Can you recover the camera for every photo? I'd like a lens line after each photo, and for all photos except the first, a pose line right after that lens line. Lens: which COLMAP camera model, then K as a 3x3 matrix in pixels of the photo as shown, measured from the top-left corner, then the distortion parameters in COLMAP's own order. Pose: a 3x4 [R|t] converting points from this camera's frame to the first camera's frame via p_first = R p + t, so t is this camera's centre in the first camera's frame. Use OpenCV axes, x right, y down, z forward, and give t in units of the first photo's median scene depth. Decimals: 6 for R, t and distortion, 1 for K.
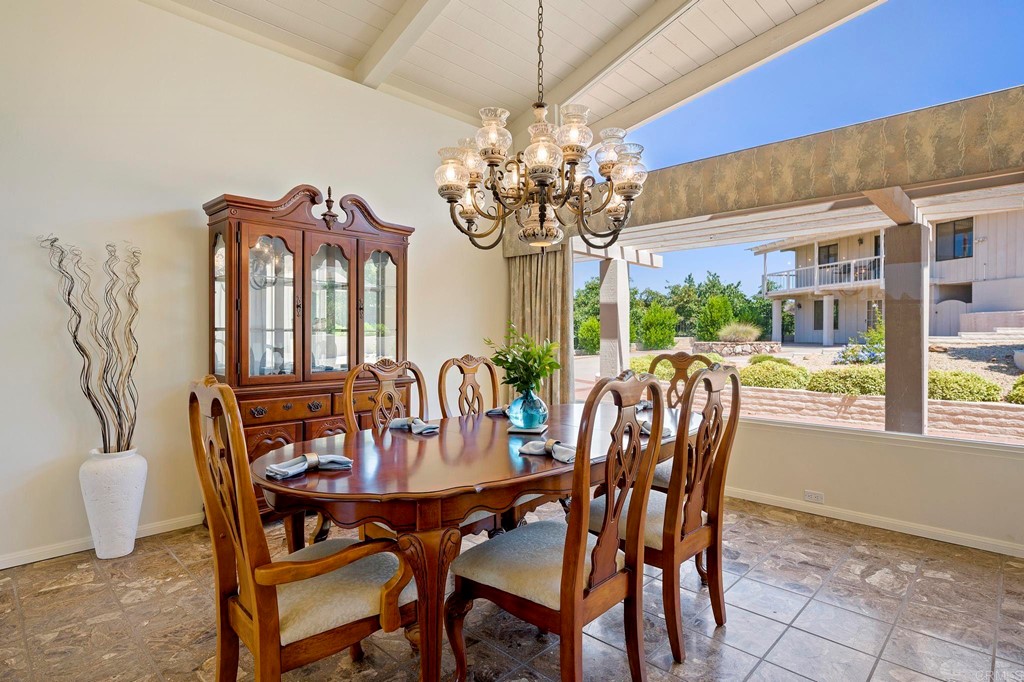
lens RADIAL K [[523.3, 0, 512.0], [0, 523.3, 341.0], [0, 0, 1]] dist [0.003339, 0.000201]
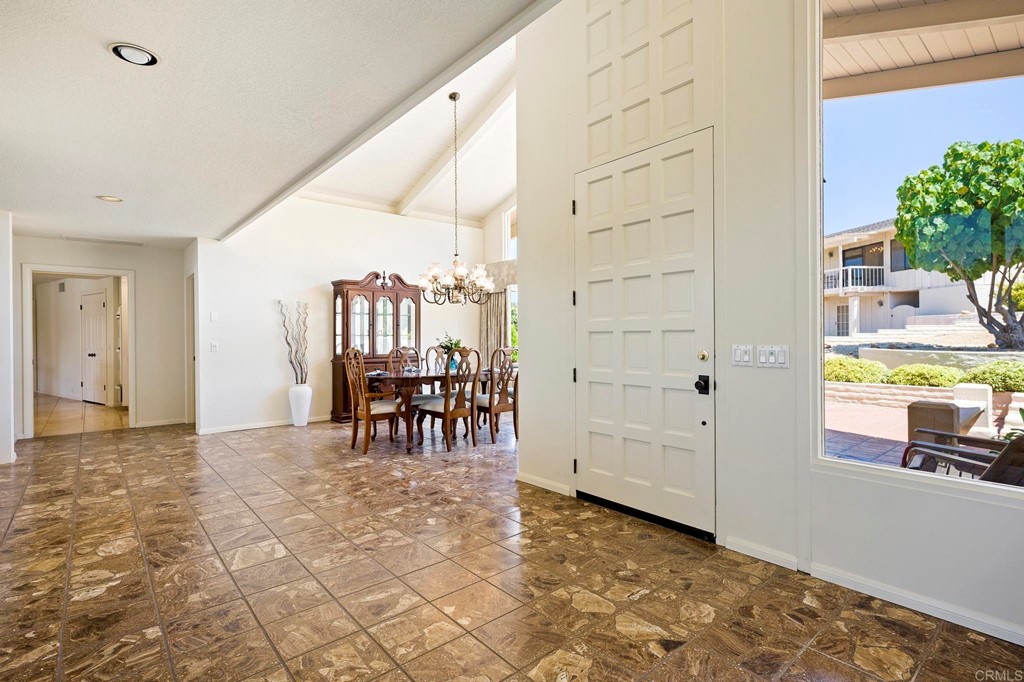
lens RADIAL K [[491.4, 0, 512.0], [0, 491.4, 341.0], [0, 0, 1]] dist [0.023704, -0.000030]
pose [[0.995937, -0.003247, -0.089995, 0.367736], [0.003081, 0.999993, -0.001975, 0.010146], [0.090001, 0.001690, 0.995940, -1.001053]]
